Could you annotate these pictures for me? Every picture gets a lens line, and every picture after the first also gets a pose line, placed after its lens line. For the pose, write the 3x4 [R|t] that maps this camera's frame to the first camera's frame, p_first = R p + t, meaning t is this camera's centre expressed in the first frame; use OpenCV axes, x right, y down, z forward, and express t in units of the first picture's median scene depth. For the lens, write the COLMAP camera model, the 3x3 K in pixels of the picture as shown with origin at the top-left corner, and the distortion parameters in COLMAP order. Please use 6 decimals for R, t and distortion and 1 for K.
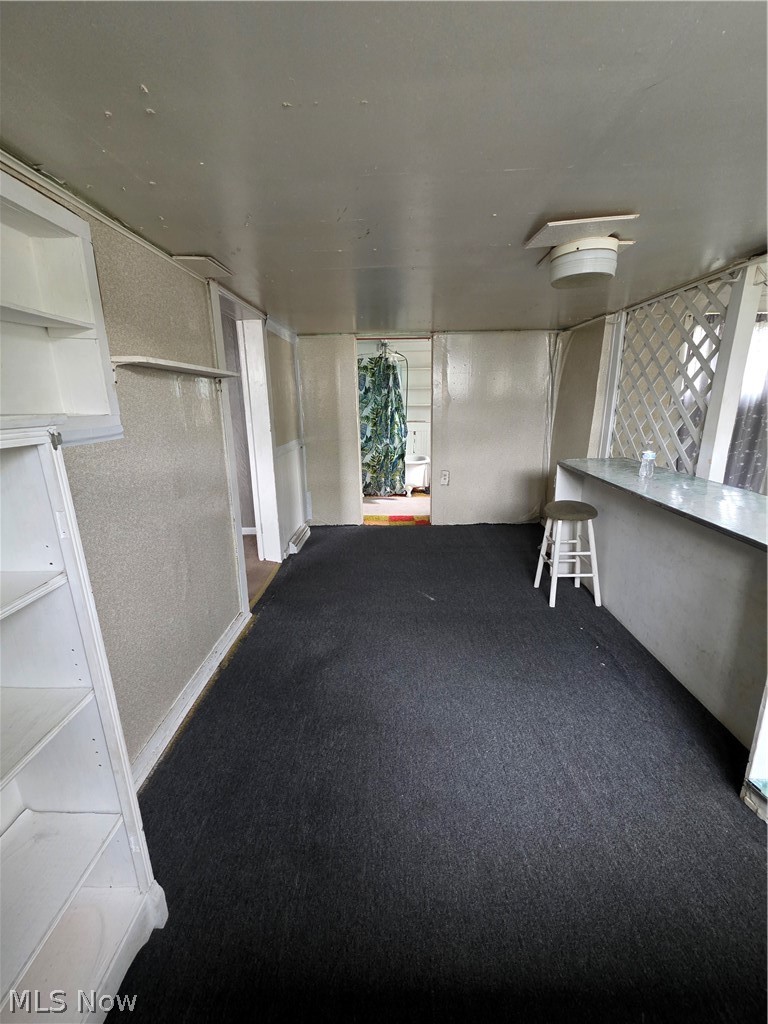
lens RADIAL K [[416.3, 0, 384.0], [0, 416.3, 512.0], [0, 0, 1]] dist [-0.001165, -0.000137]
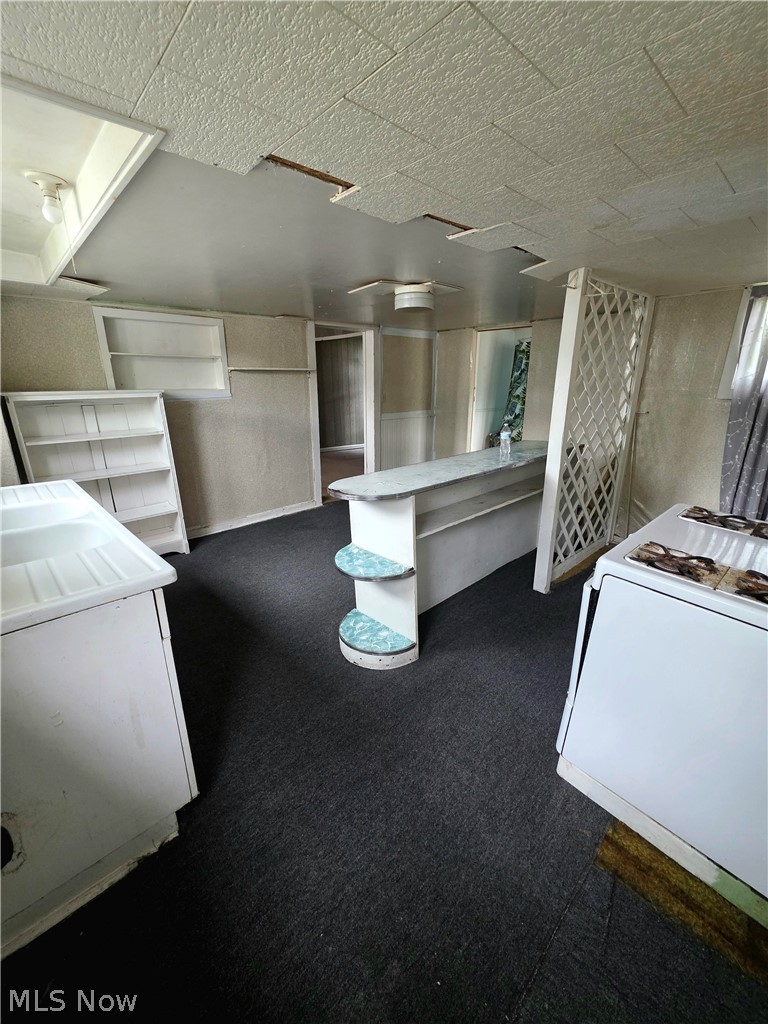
lens RADIAL K [[420.1, 0, 384.0], [0, 420.1, 512.0], [0, 0, 1]] dist [0.025201, 0.000049]
pose [[0.703709, 0.227021, -0.673242, 1.417432], [-0.189025, 0.973248, 0.130605, -0.010719], [0.684882, 0.035352, 0.727796, -0.170686]]
